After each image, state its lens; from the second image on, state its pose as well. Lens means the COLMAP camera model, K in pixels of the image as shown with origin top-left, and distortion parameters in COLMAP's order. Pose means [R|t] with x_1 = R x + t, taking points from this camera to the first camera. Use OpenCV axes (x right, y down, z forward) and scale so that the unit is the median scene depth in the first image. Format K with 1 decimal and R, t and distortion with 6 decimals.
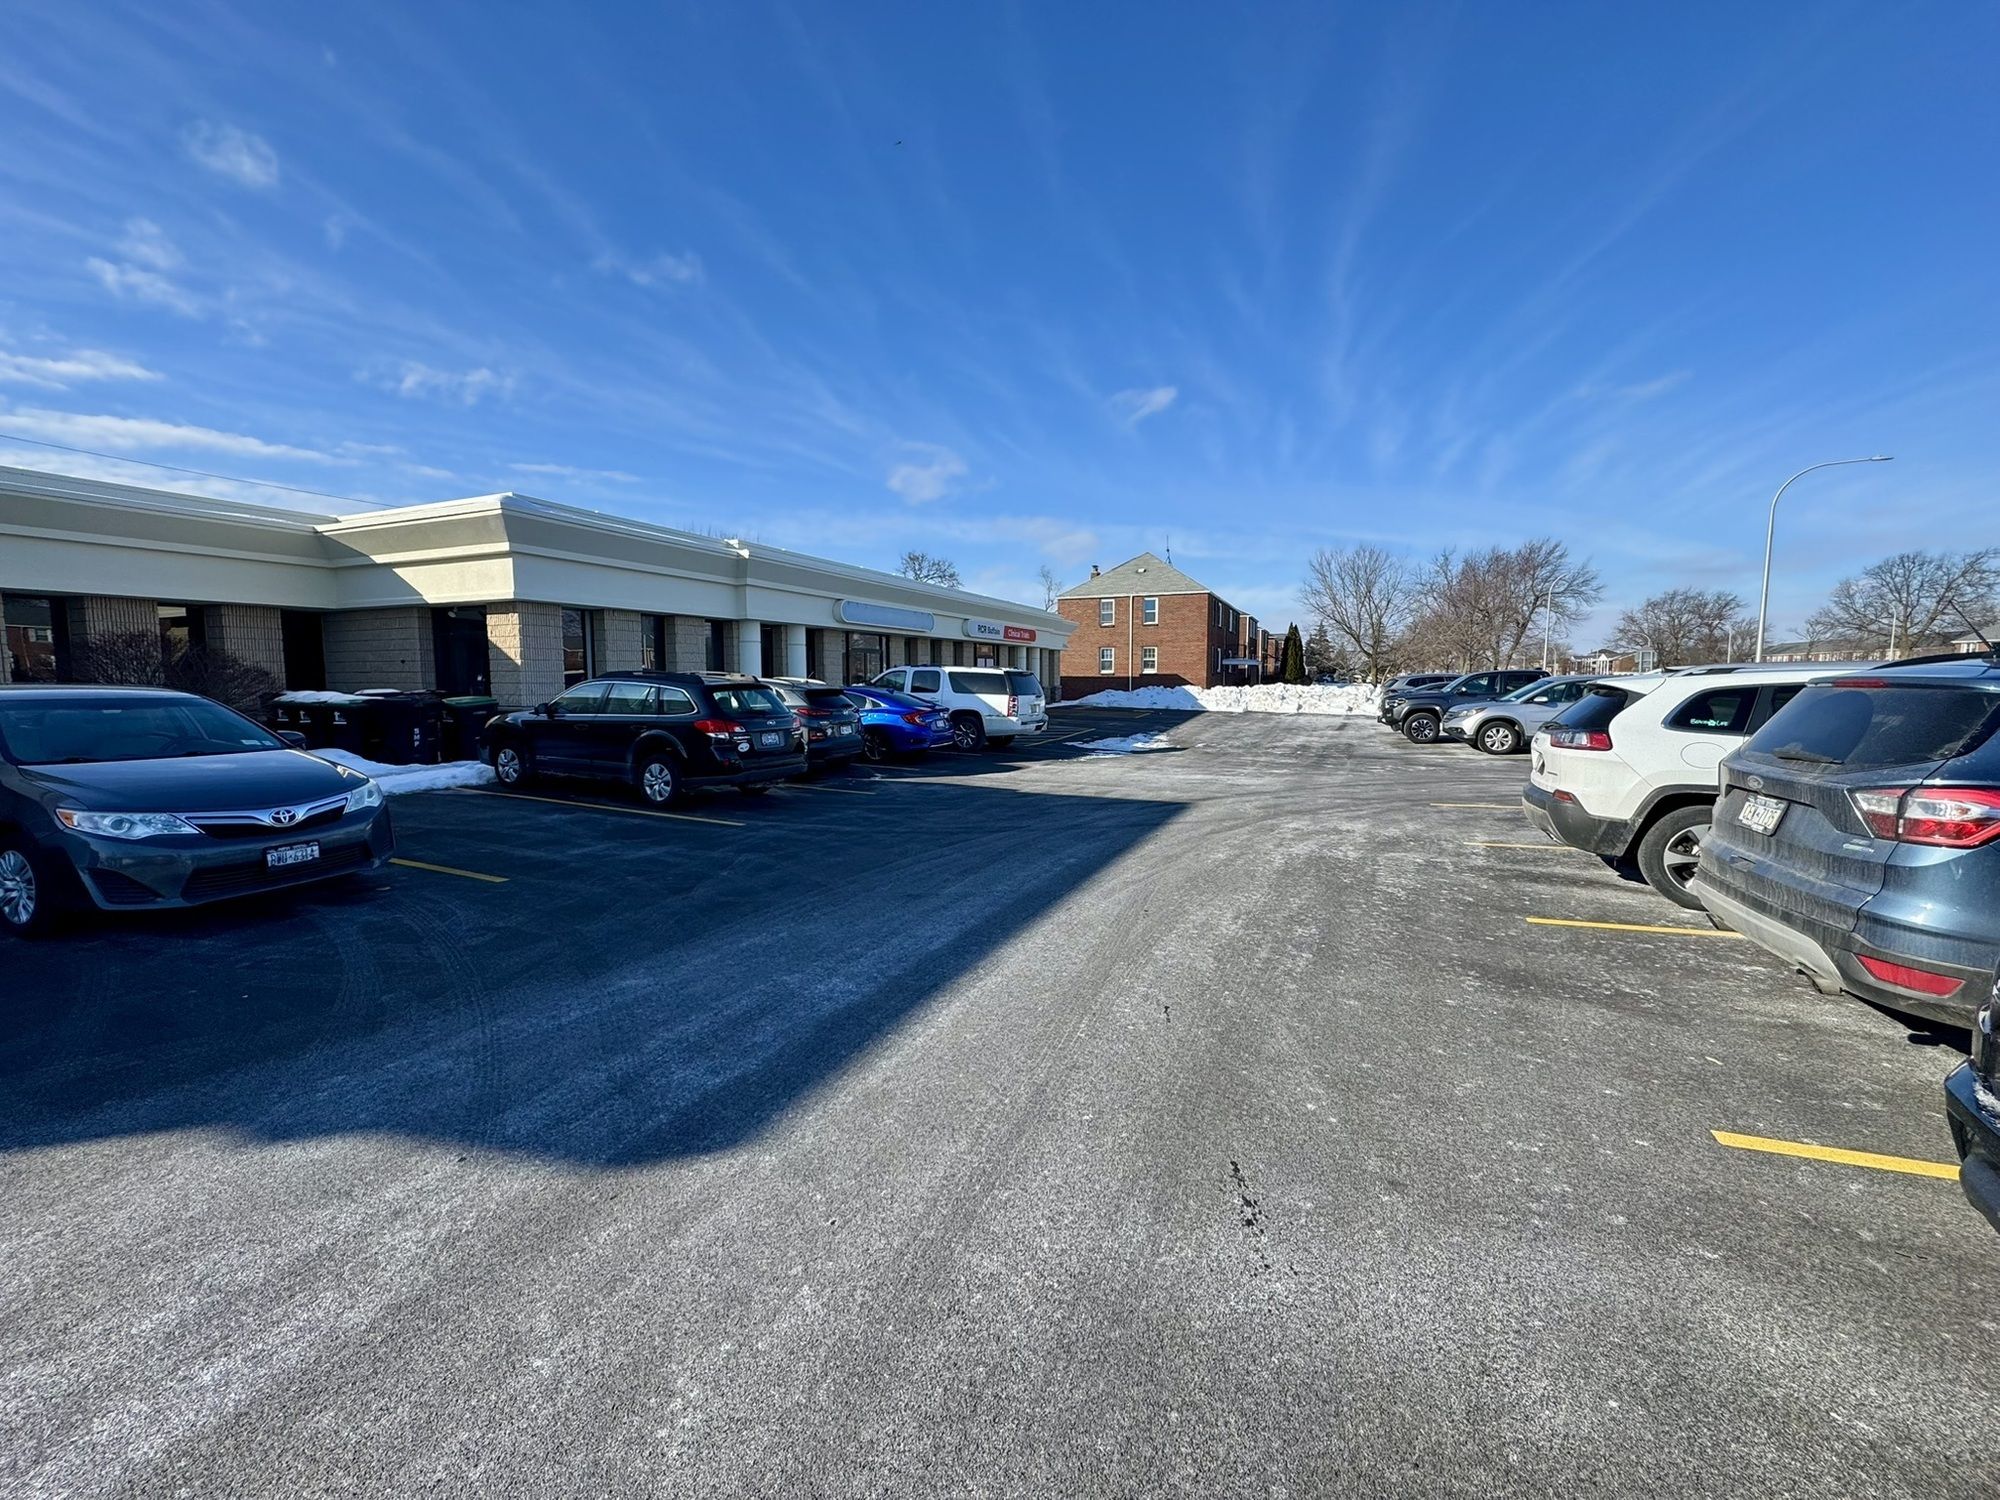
lens RADIAL K [[797.8, 0, 1000.0], [0, 797.8, 750.0], [0, 0, 1]] dist [0.000729, 0.000105]
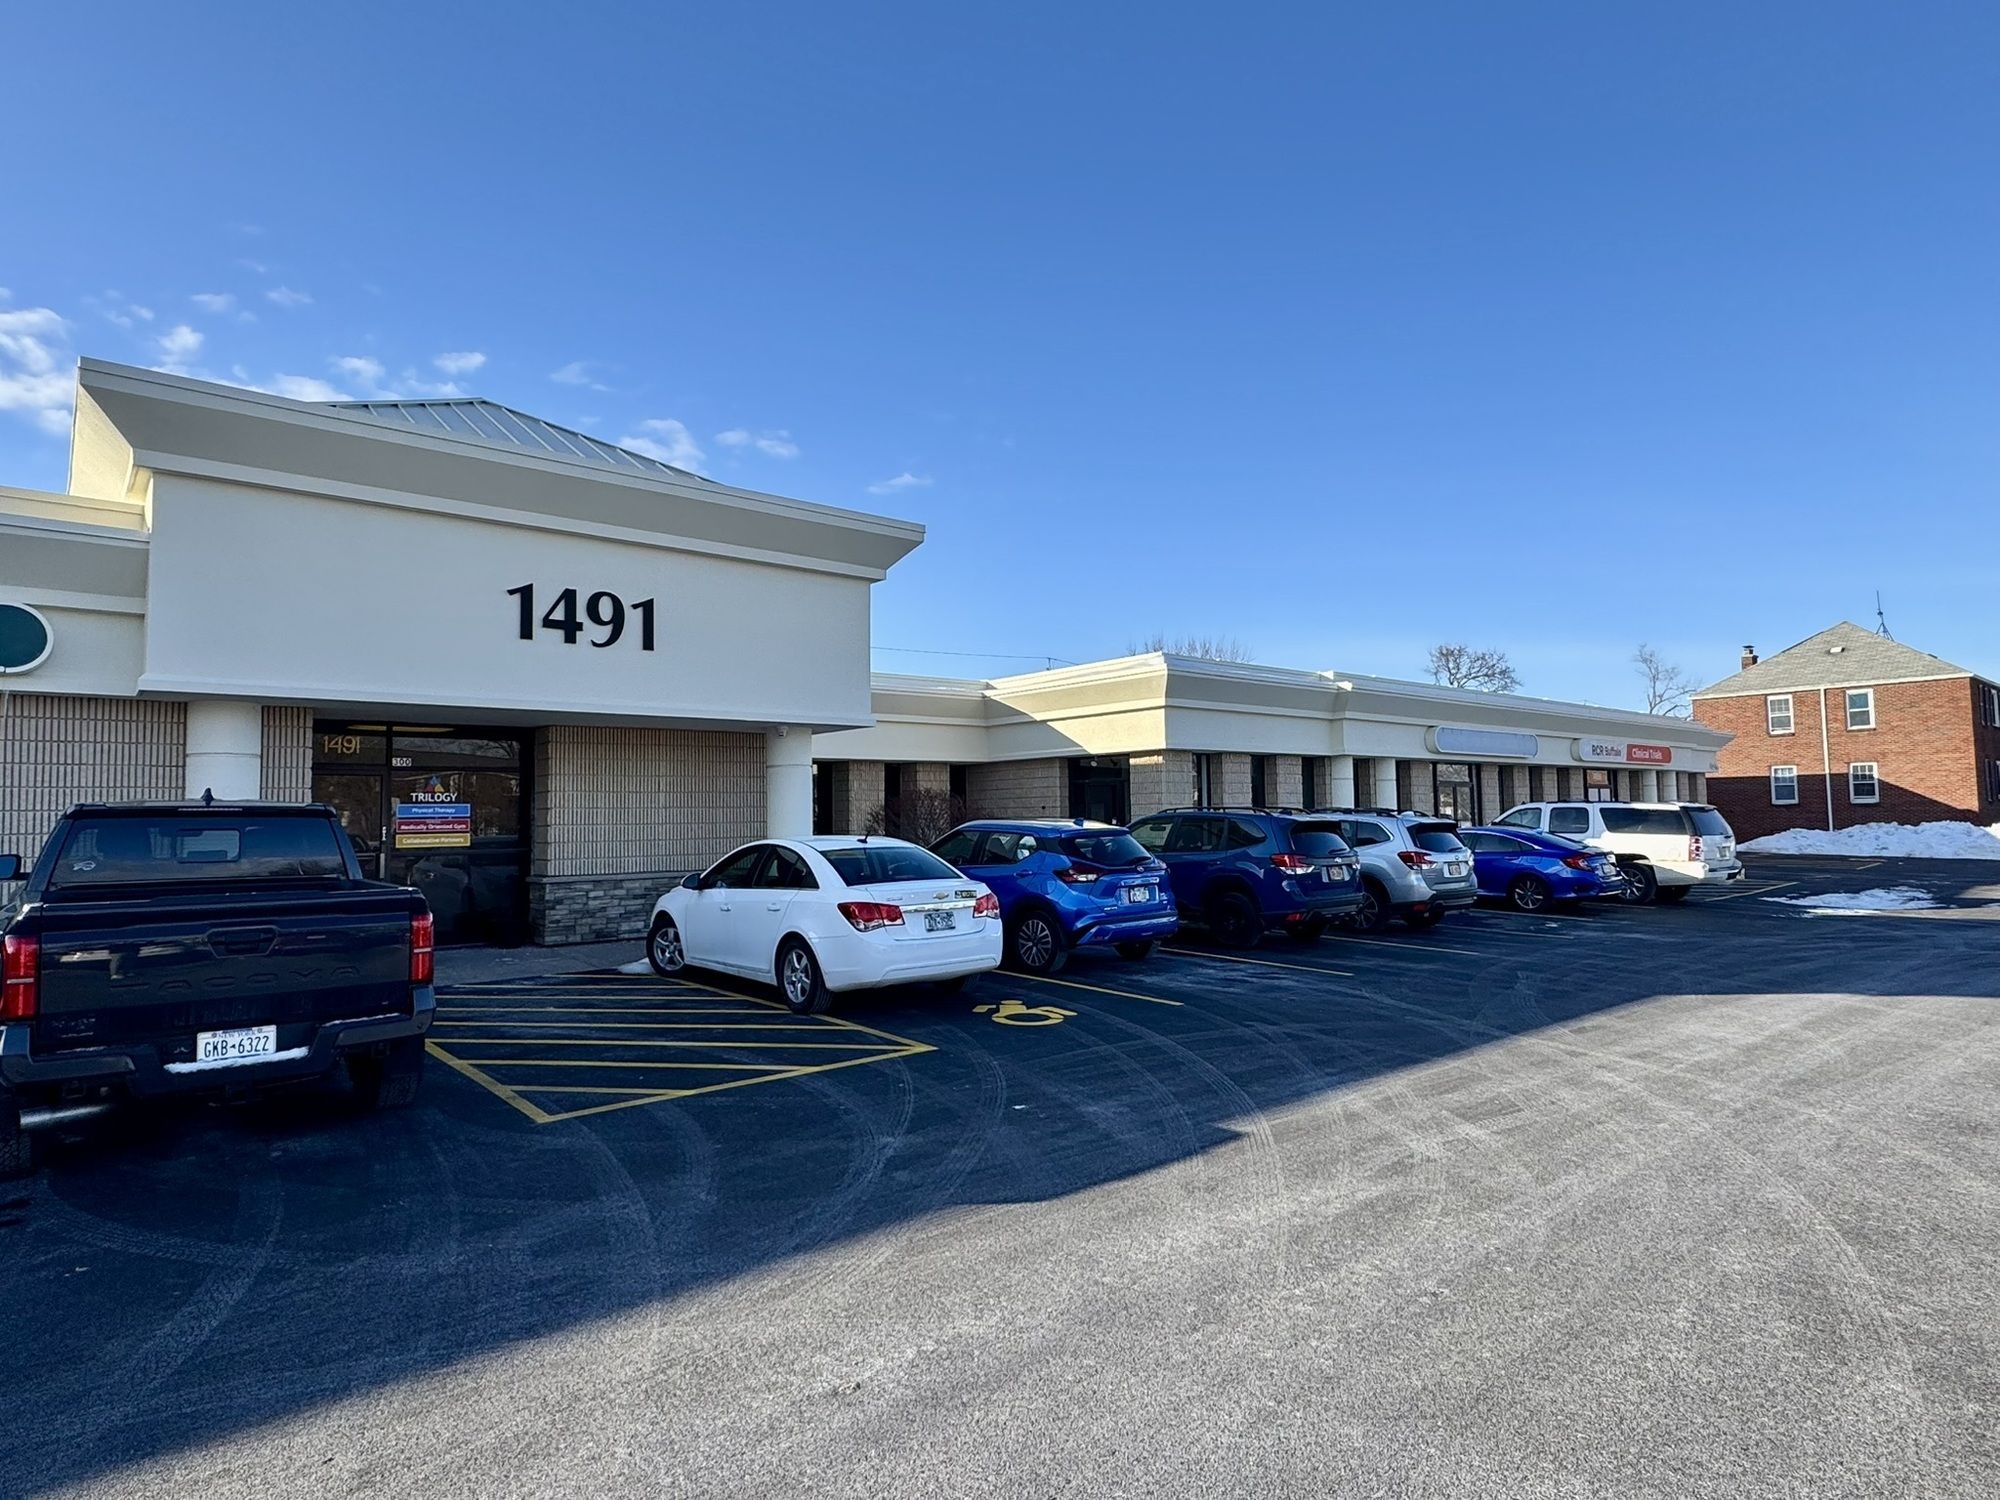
lens RADIAL K [[1097.3, 0, 1000.0], [0, 1097.3, 750.0], [0, 0, 1]] dist [-0.003507, -0.000362]
pose [[0.891531, -0.040830, -0.451117, -0.099296], [-0.027689, 0.989154, -0.144247, 0.024156], [0.452113, 0.141092, 0.880731, -0.296553]]
